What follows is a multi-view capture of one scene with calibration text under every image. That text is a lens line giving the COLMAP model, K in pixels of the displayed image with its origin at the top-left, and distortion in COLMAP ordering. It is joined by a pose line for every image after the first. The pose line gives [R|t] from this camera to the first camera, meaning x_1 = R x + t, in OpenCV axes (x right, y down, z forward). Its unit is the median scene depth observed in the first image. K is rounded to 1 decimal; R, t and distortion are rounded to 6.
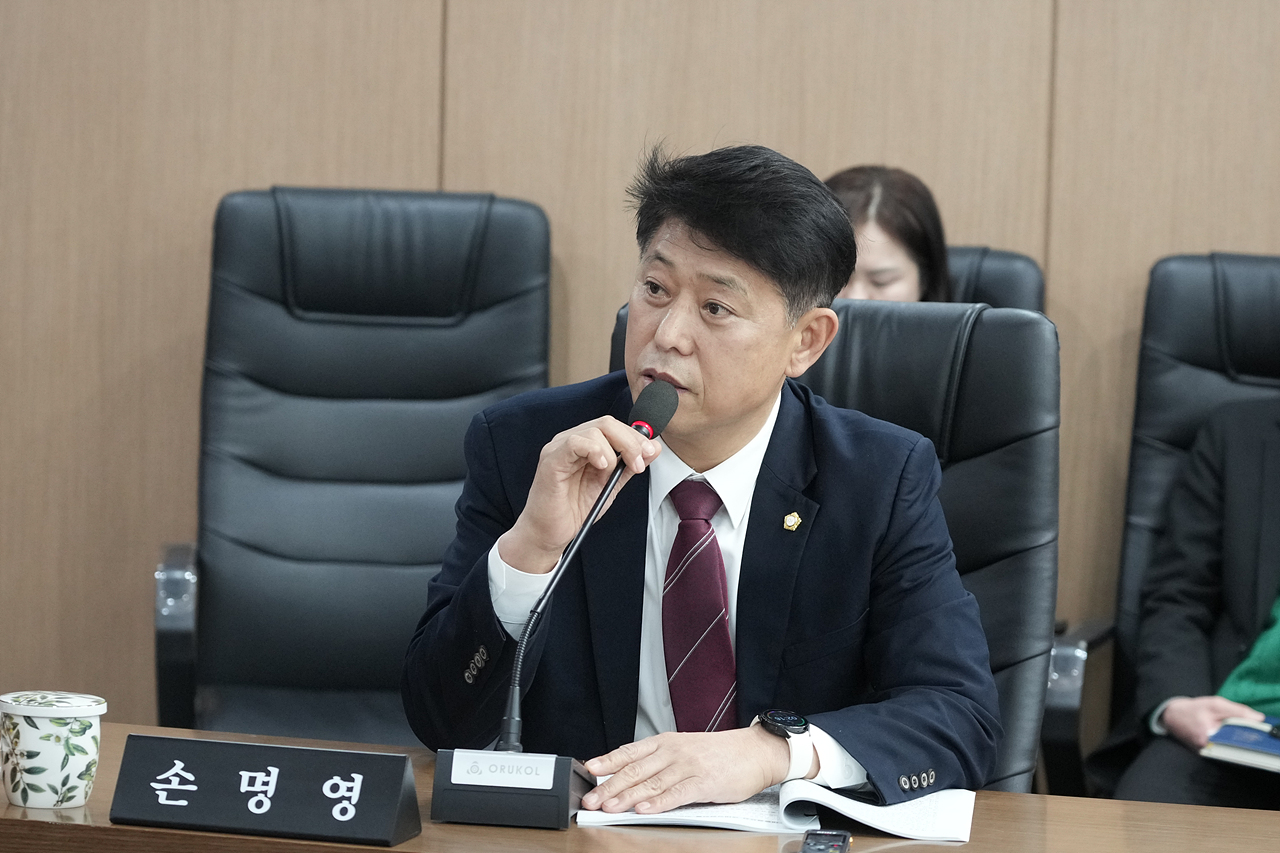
lens RADIAL K [[4688.7, 0, 640.4], [0, 4688.7, 426.9], [0, 0, 1]] dist [0.116156, 0.822590]
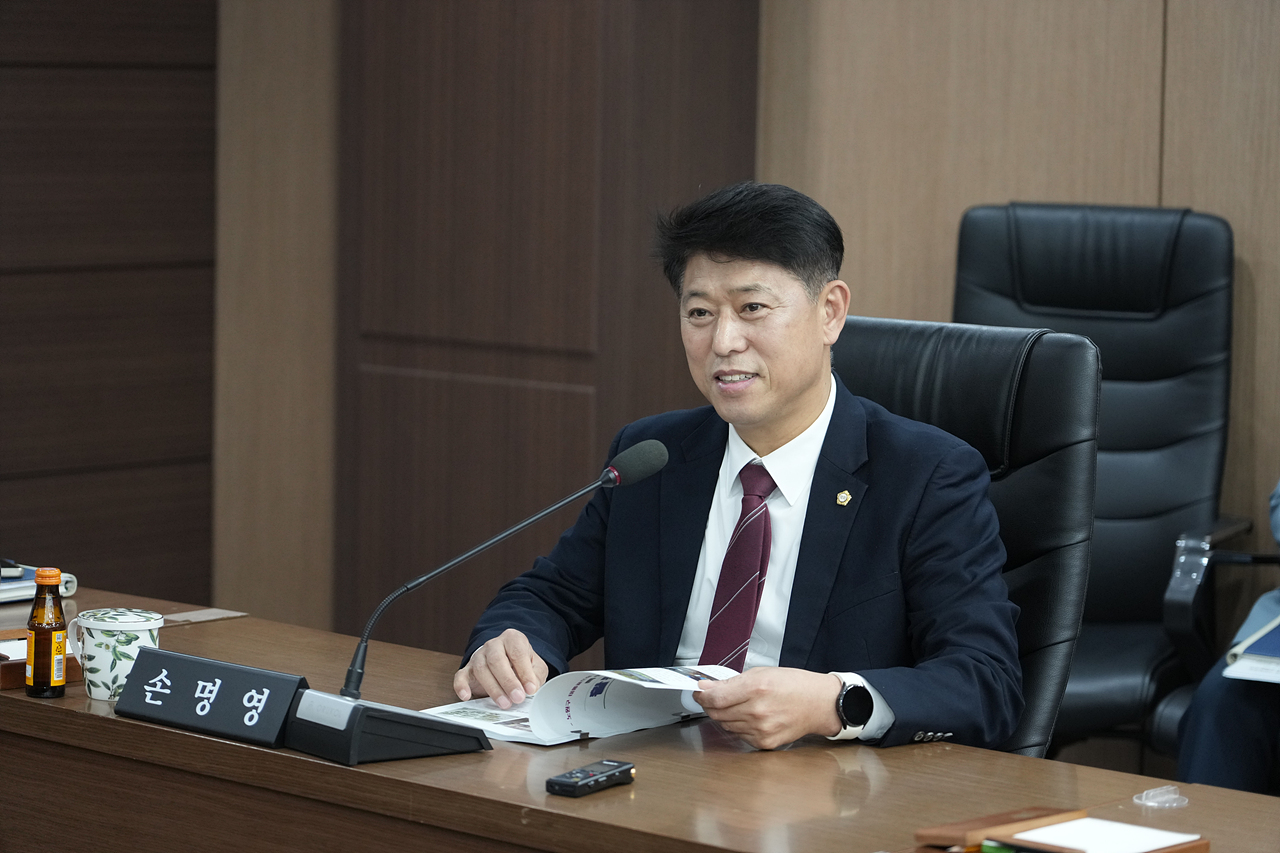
lens RADIAL K [[3769.3, 0, 640.0], [0, 3769.3, 426.5], [0, 0, 1]] dist [-0.060640, 0.040111]
pose [[0.896552, 0.029915, -0.441928, 0.454370], [-0.023905, 0.999531, 0.019164, -0.016424], [0.442293, -0.006617, 0.896846, 0.146903]]
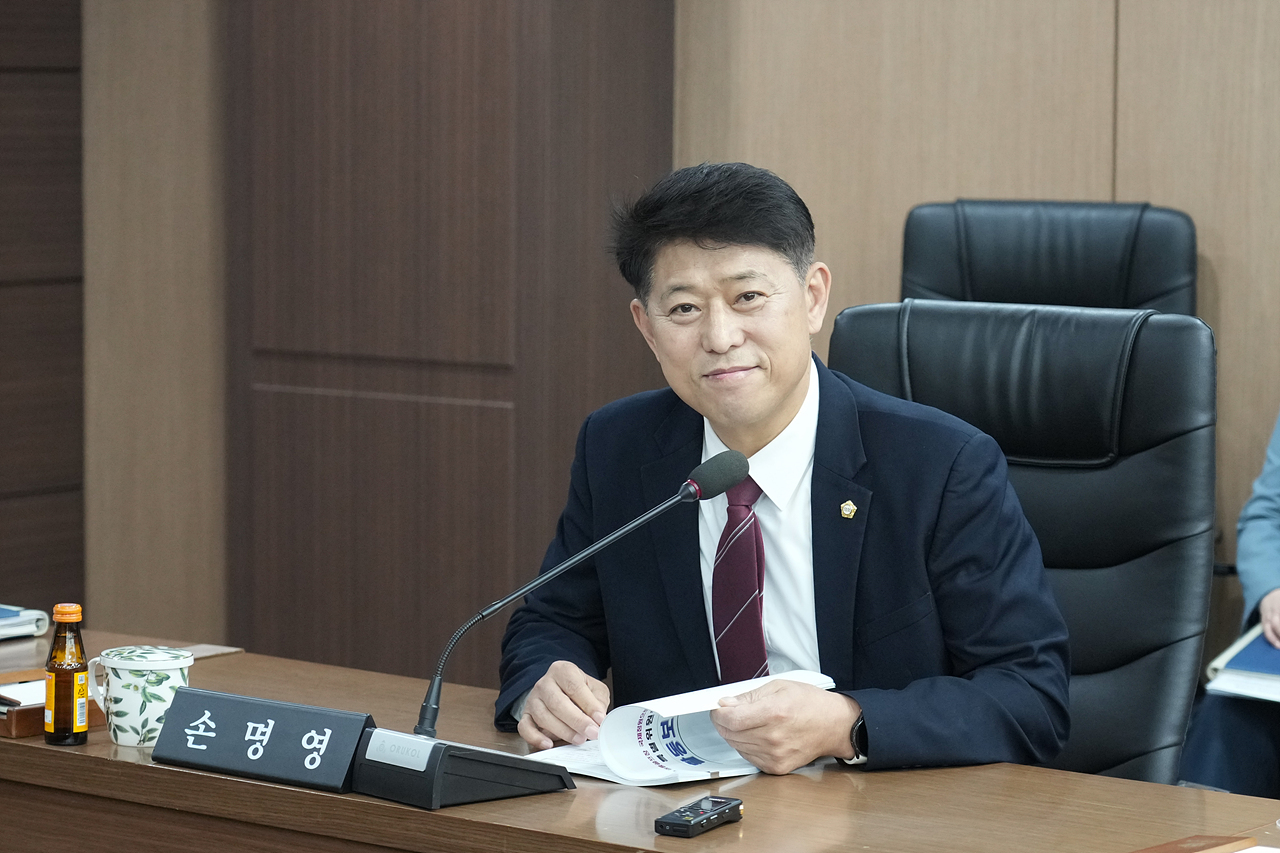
lens RADIAL K [[3886.8, 0, 640.0], [0, 3886.8, 426.5], [0, 0, 1]] dist [0.118116, -1.695608]
pose [[0.925978, 0.010037, -0.377444, 0.358259], [-0.005742, 0.999905, 0.012503, -0.011812], [0.377534, -0.009410, 0.925948, 0.146371]]
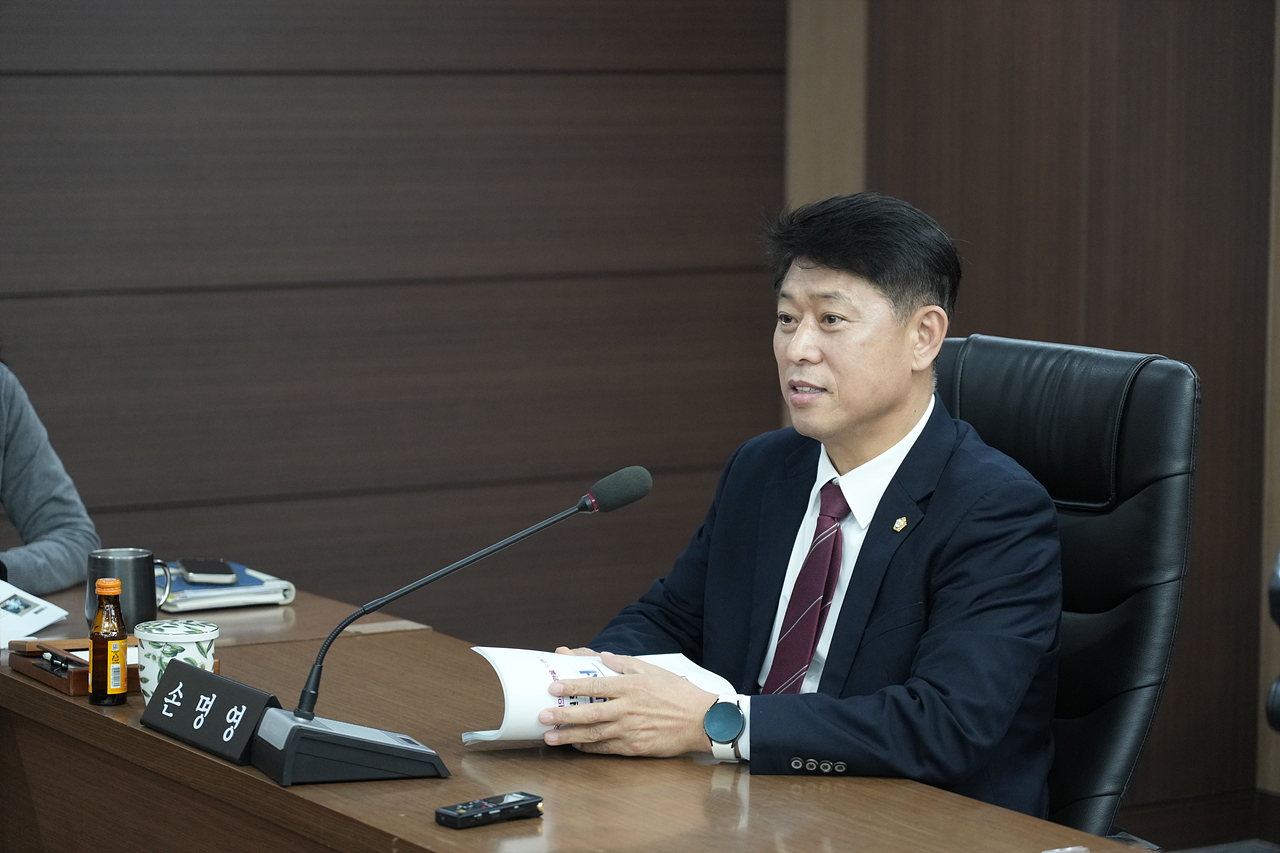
lens RADIAL K [[3769.3, 0, 640.0], [0, 3769.3, 426.5], [0, 0, 1]] dist [-0.060640, 0.040111]
pose [[0.724819, 0.045288, -0.687449, 0.686142], [-0.033147, 0.998974, 0.030861, -0.034205], [0.688141, 0.000418, 0.725577, 0.334120]]
